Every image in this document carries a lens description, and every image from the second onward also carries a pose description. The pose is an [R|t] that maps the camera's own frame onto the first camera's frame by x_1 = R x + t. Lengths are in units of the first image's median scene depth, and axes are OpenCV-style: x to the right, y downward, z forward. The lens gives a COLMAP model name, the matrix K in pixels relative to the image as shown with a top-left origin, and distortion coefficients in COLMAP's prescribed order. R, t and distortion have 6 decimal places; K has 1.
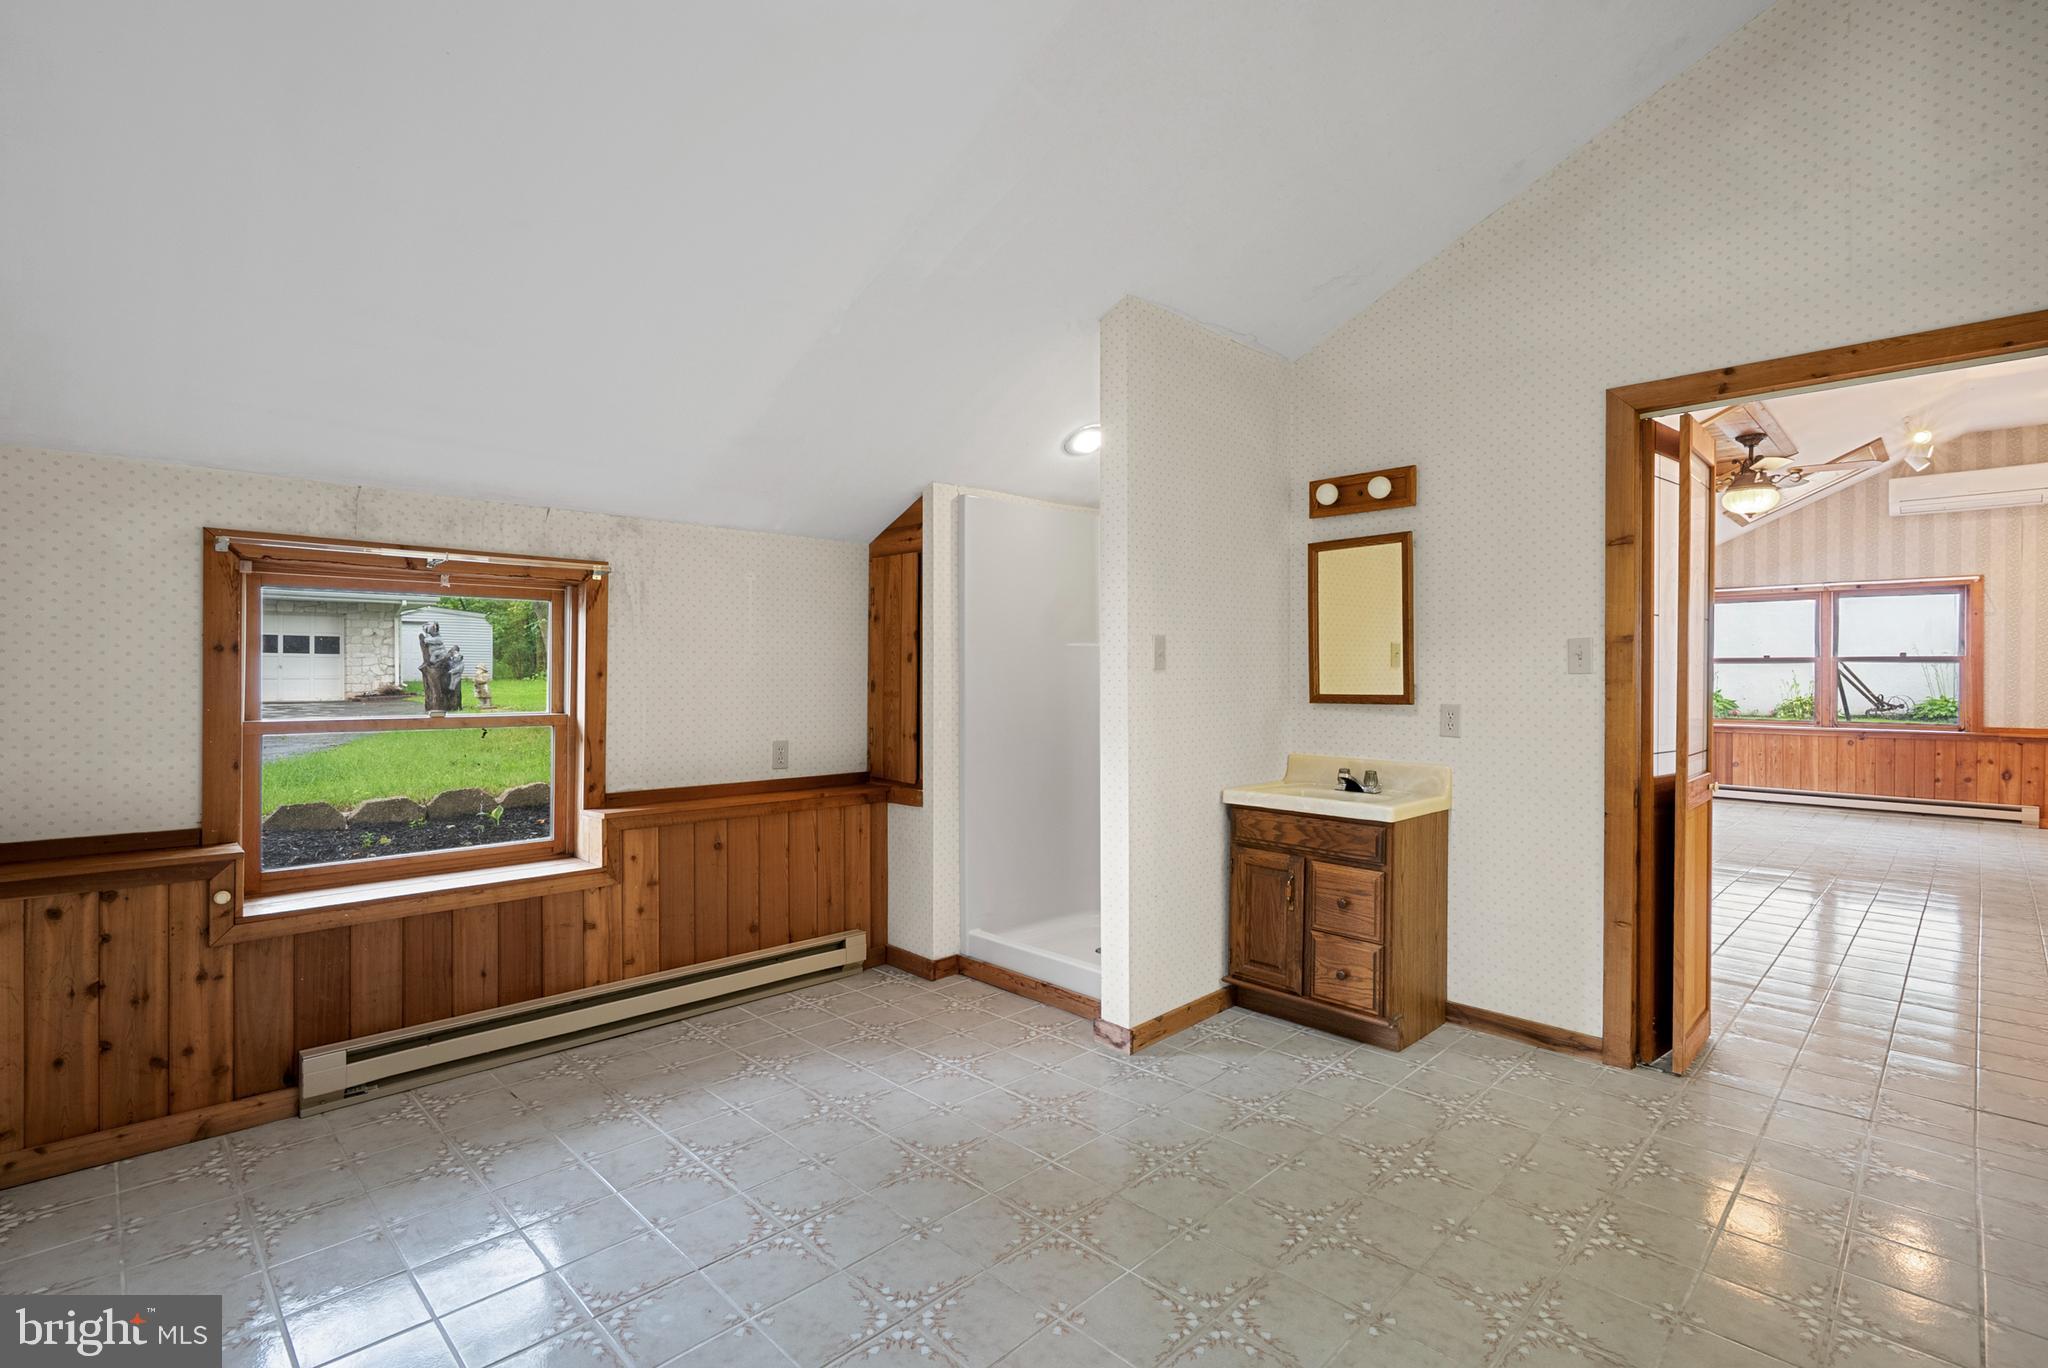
lens RADIAL K [[943.1, 0, 1035.8], [0, 943.1, 674.9], [0, 0, 1]] dist [-0.004023, 0.000669]
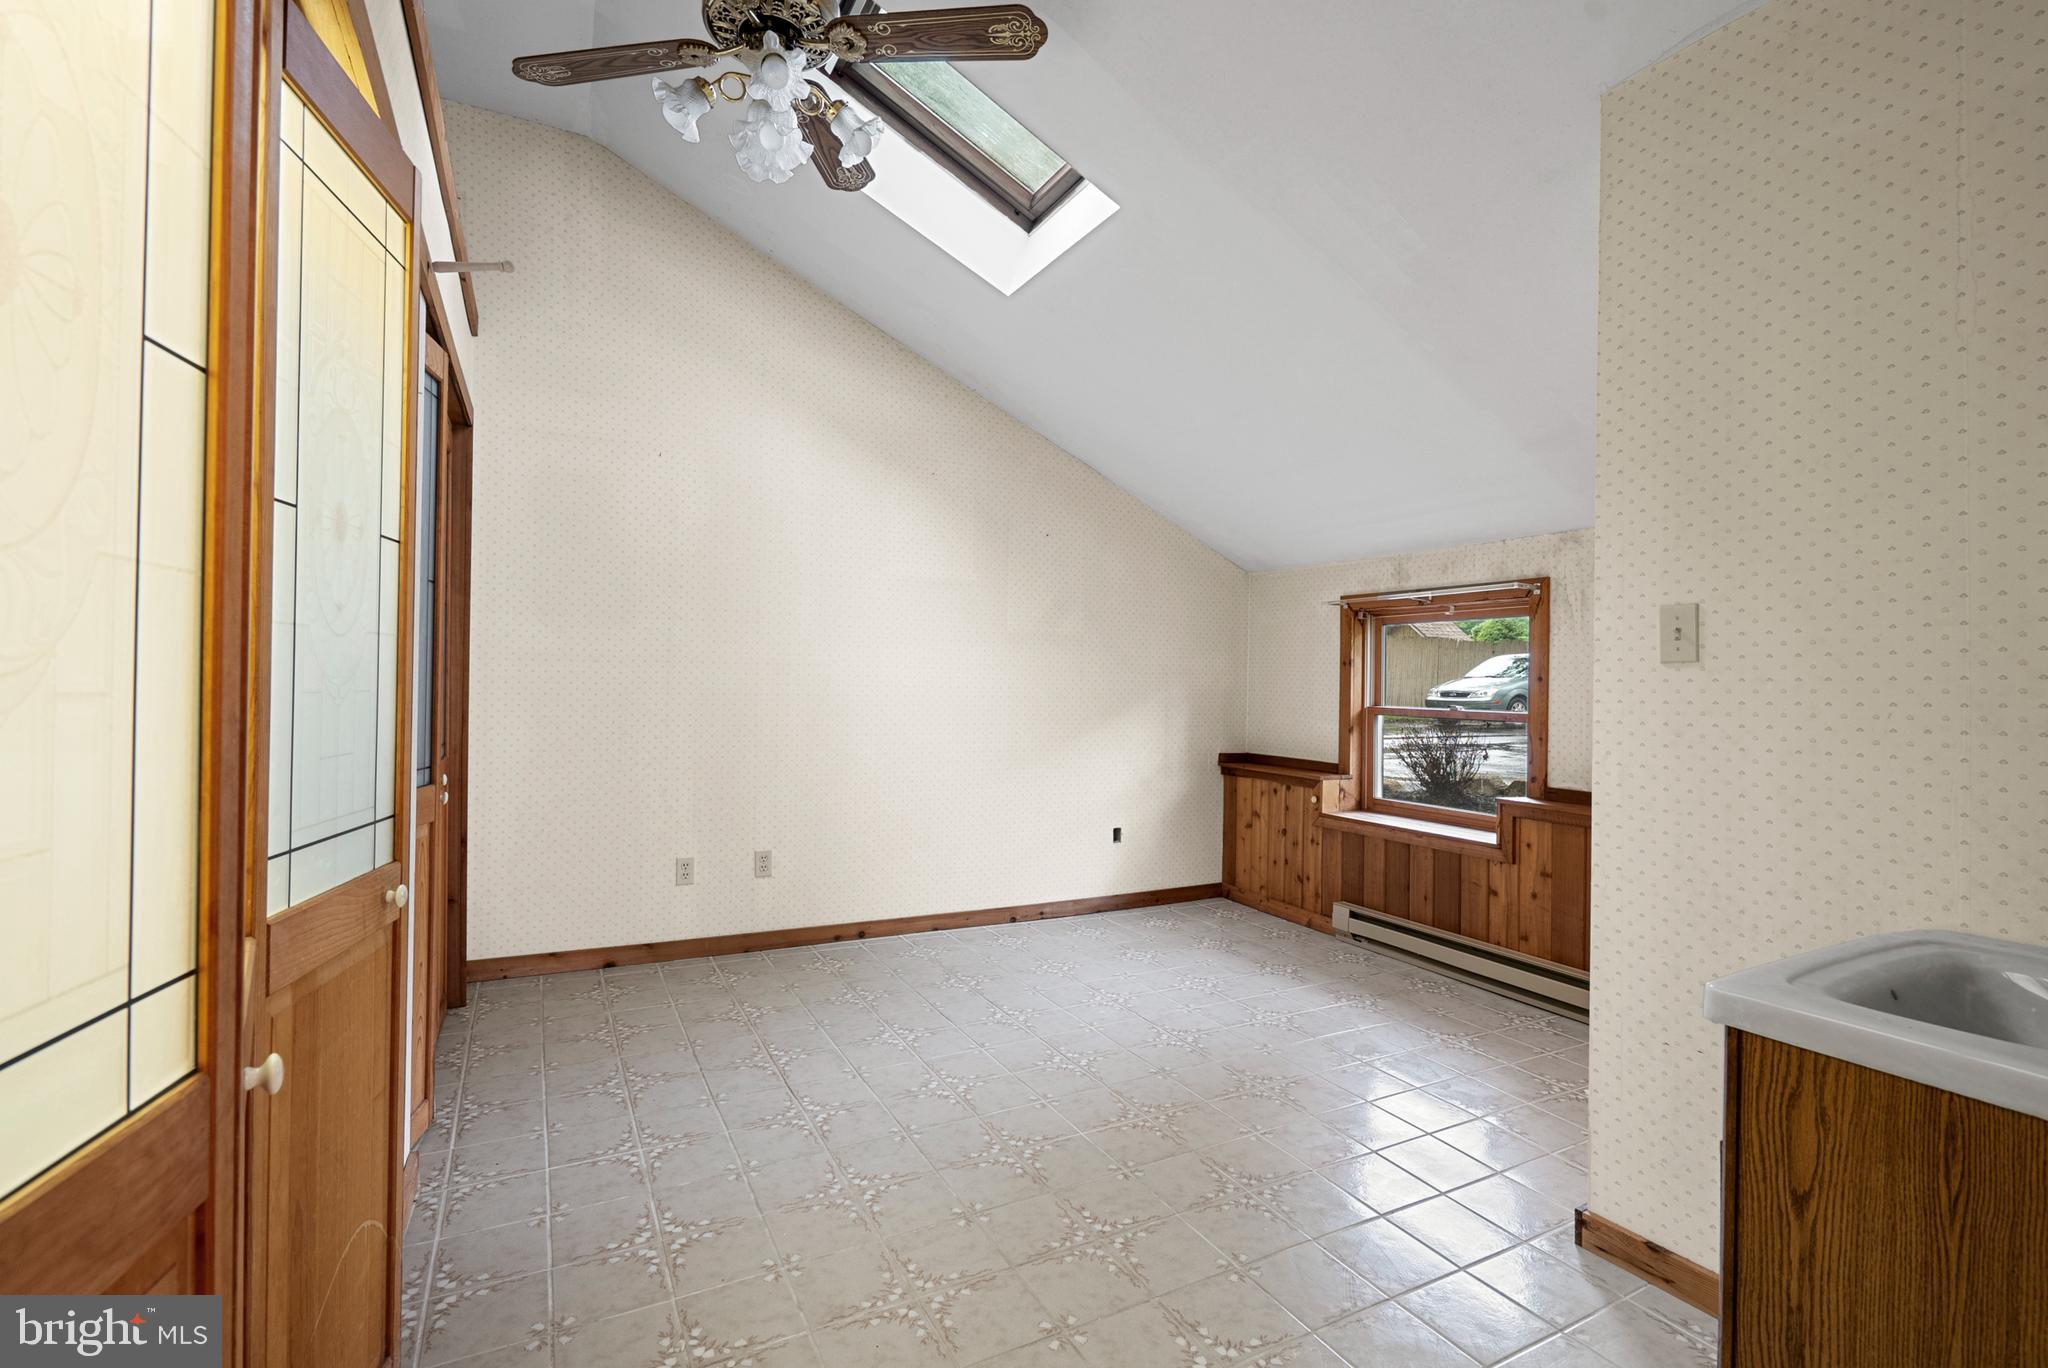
lens RADIAL K [[943.1, 0, 1035.6], [0, 943.1, 681.8], [0, 0, 1]] dist [-0.004023, 0.000669]
pose [[-0.296935, -0.004959, -0.954885, 0.911424], [-0.012823, 0.999917, -0.001206, 0.014066], [0.954812, 0.011887, -0.296974, 0.889415]]
